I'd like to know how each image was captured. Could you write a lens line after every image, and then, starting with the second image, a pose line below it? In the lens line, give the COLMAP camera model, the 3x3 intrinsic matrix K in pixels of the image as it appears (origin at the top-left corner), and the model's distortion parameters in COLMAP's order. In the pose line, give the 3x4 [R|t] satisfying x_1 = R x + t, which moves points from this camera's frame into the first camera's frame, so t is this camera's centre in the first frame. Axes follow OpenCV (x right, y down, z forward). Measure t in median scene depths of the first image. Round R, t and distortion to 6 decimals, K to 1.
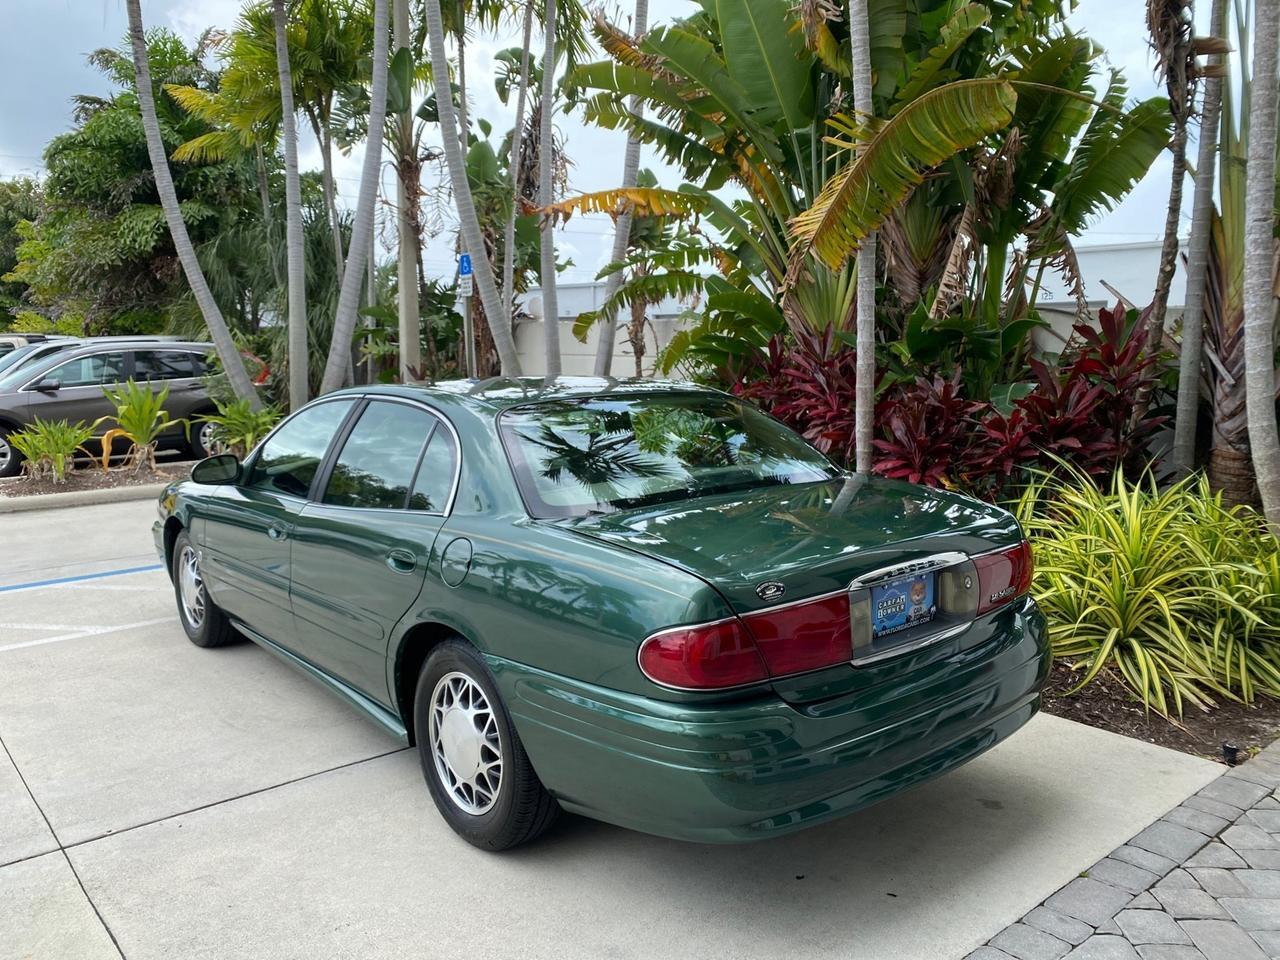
lens RADIAL K [[984.1, 0, 635.0], [0, 984.1, 471.9], [0, 0, 1]] dist [0.018535, -0.018947]
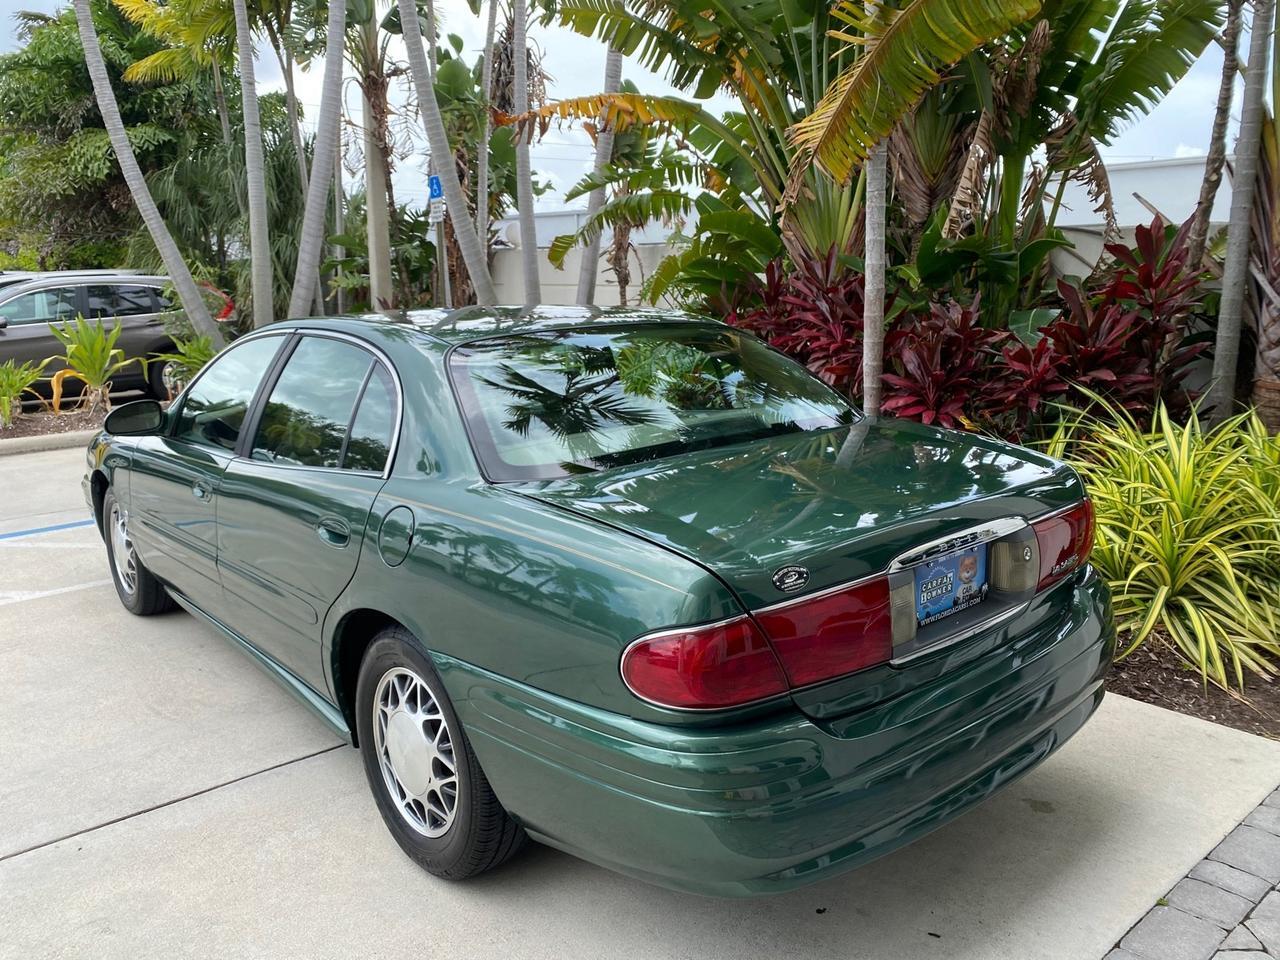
lens RADIAL K [[984.1, 0, 634.1], [0, 984.1, 466.9], [0, 0, 1]] dist [0.018535, -0.018947]
pose [[0.999868, -0.012028, 0.010964, 0.003145], [0.011320, 0.997980, 0.062509, -0.007548], [-0.011694, -0.062376, 0.997984, 0.106822]]
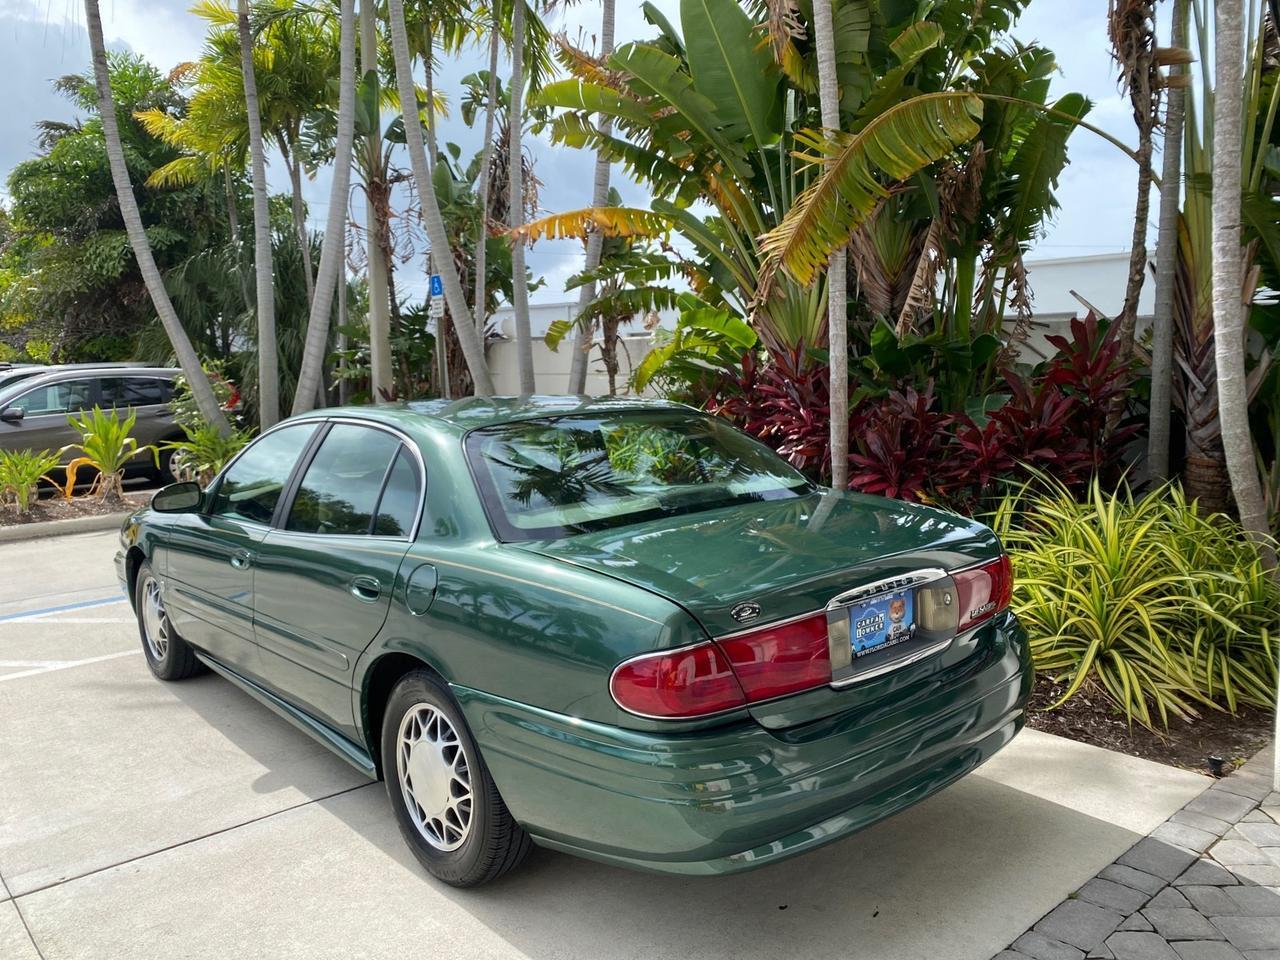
lens RADIAL K [[984.1, 0, 634.1], [0, 984.1, 468.8], [0, 0, 1]] dist [0.018535, -0.018947]
pose [[0.999584, -0.019201, 0.021519, 0.004583], [0.019661, 0.999578, -0.021395, -0.000975], [-0.021099, 0.021810, 0.999539, 0.013954]]
